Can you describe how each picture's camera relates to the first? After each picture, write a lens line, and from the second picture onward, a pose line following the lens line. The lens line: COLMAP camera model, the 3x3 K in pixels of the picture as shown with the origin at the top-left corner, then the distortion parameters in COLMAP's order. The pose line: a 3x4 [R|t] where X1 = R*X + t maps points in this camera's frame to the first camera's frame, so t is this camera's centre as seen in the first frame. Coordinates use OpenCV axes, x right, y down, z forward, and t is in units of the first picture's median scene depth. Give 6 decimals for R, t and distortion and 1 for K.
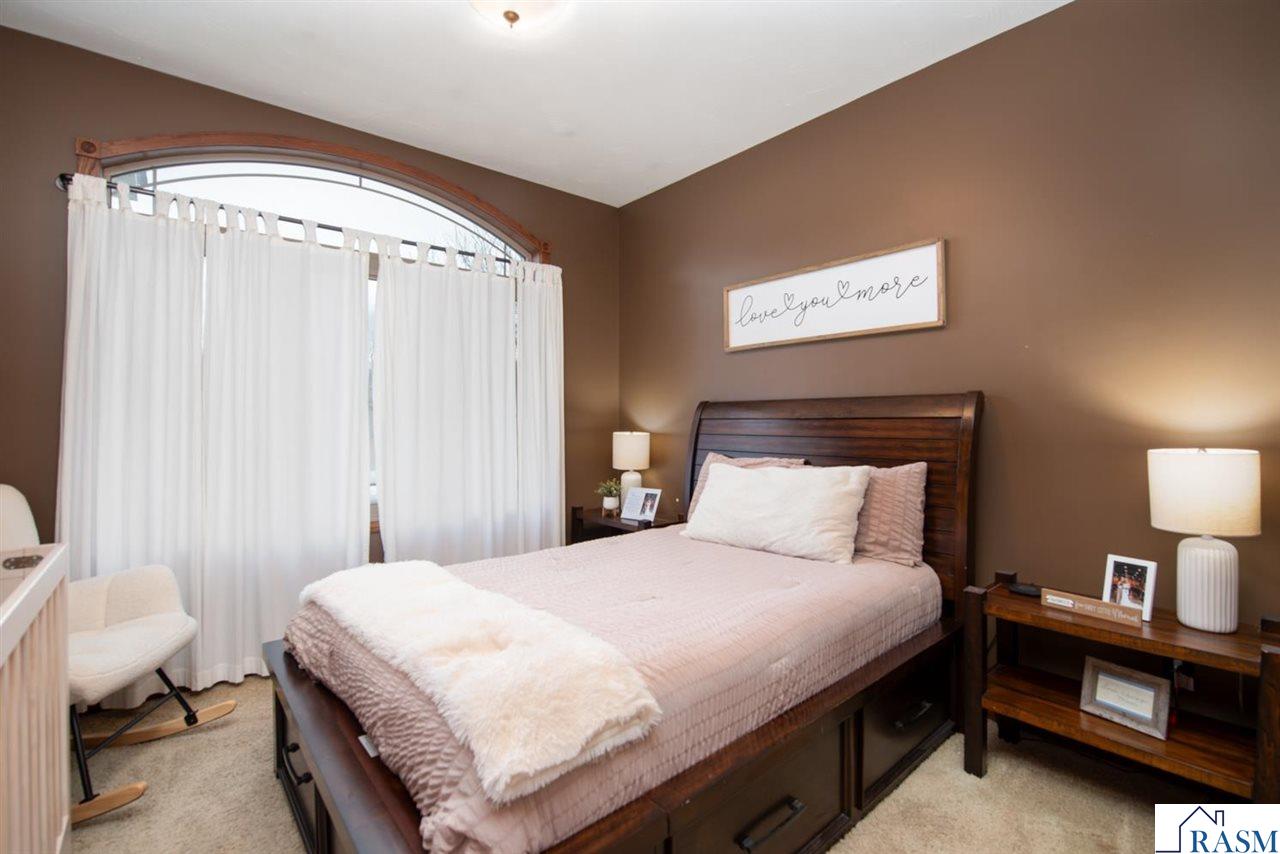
lens RADIAL K [[542.8, 0, 641.2], [0, 542.8, 415.3], [0, 0, 1]] dist [-0.009553, -0.000143]
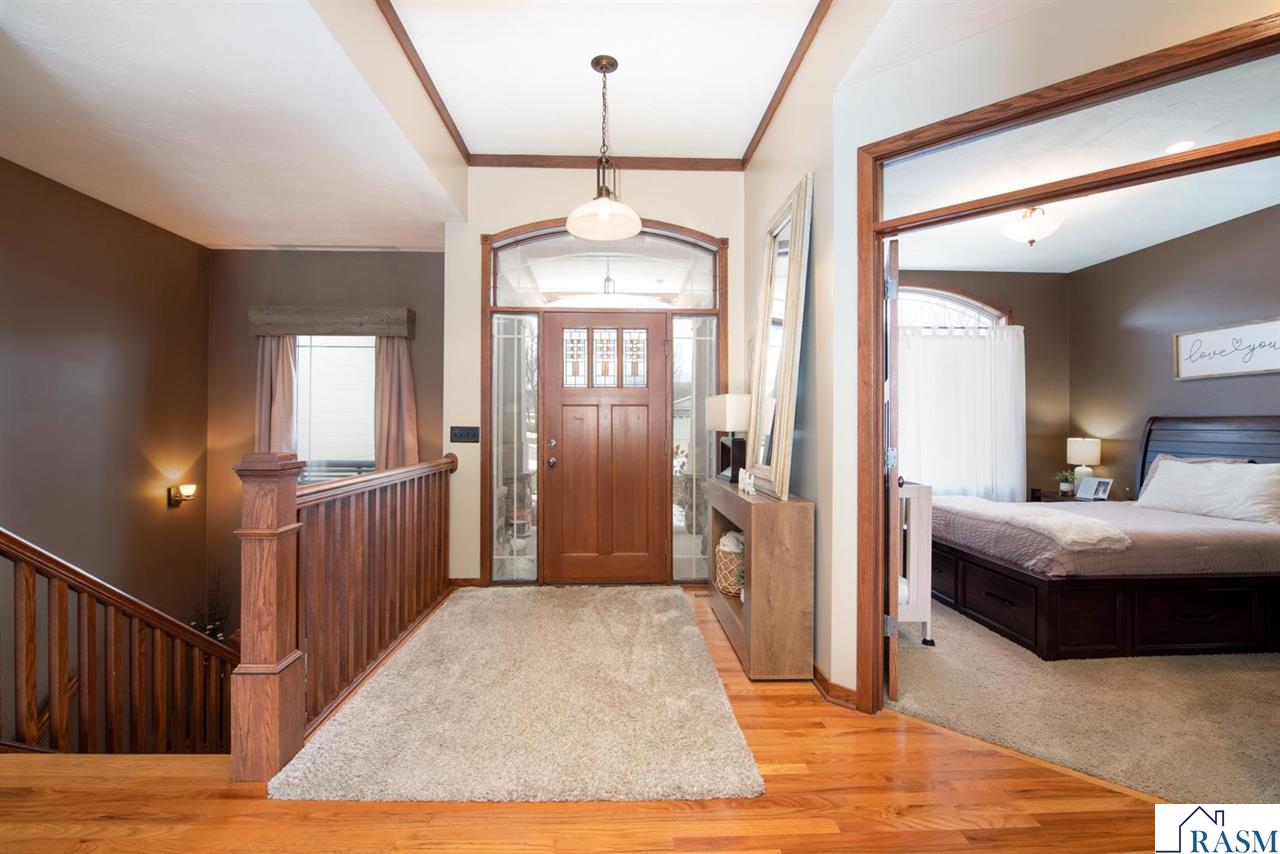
lens RADIAL K [[542.8, 0, 641.2], [0, 542.8, 415.3], [0, 0, 1]] dist [-0.009553, -0.000143]
pose [[0.797032, -0.001199, -0.603936, -0.091910], [-0.002765, 0.999980, -0.005634, -0.016679], [0.603931, 0.006160, 0.797013, -0.831690]]
